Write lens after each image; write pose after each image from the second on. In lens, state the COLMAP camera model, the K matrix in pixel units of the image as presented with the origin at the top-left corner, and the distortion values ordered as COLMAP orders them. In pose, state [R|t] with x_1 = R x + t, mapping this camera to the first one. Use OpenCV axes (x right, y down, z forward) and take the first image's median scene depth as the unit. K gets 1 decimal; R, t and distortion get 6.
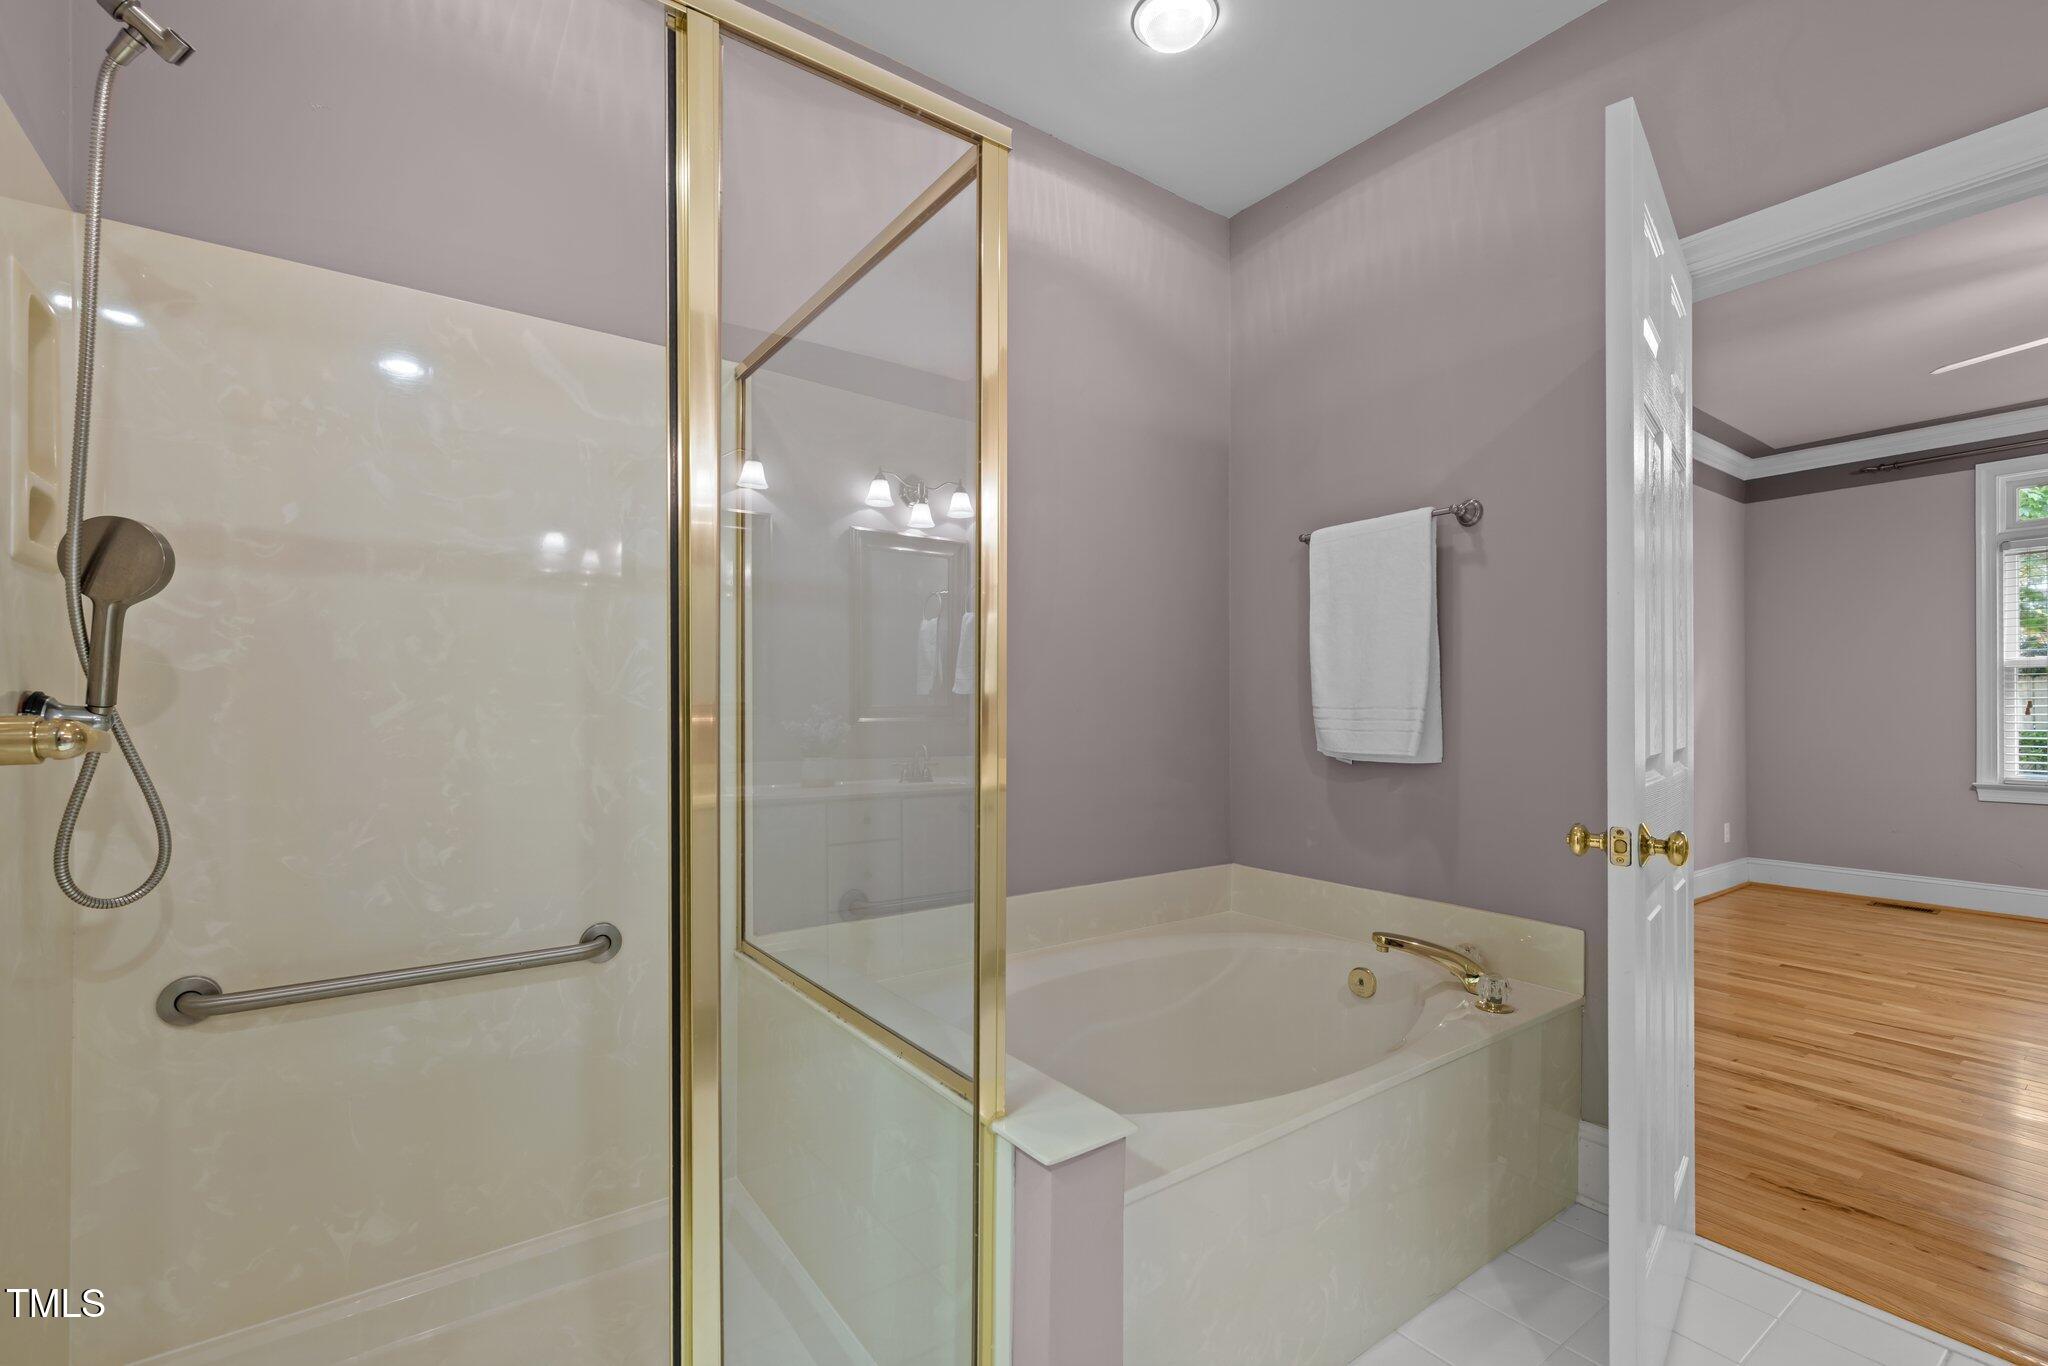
lens RADIAL K [[888.1, 0, 1013.9], [0, 888.1, 702.1], [0, 0, 1]] dist [-0.003881, -0.000874]
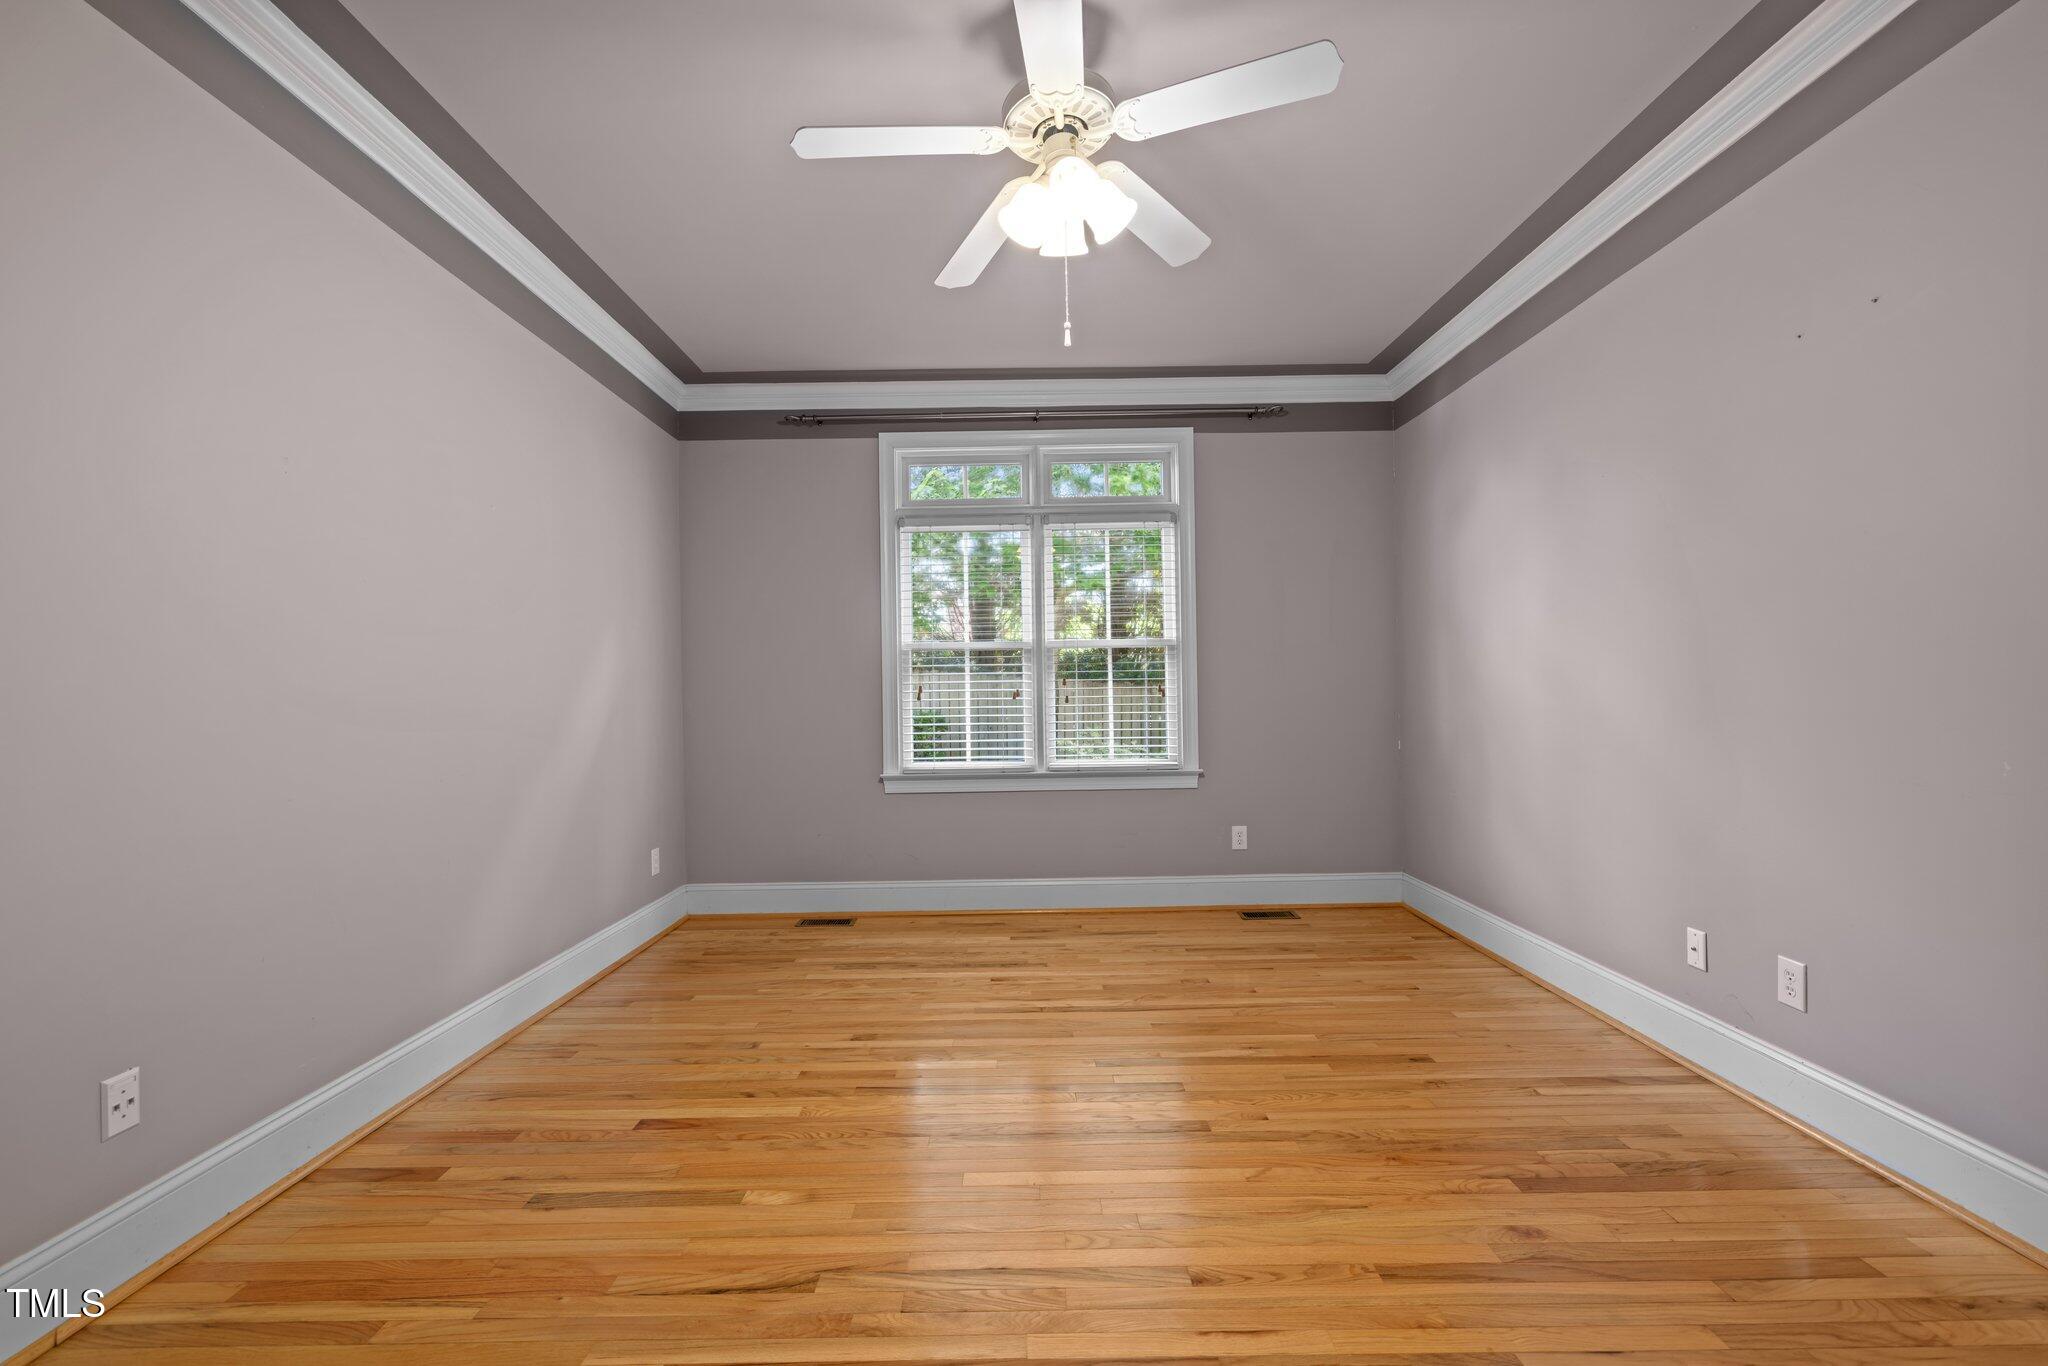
lens RADIAL K [[888.1, 0, 1013.9], [0, 888.1, 702.1], [0, 0, 1]] dist [-0.003881, -0.000874]
pose [[0.581543, -0.012681, 0.813417, 0.404722], [0.008178, 0.999919, 0.009742, 0.006031], [-0.813475, 0.000987, 0.581599, 0.337934]]
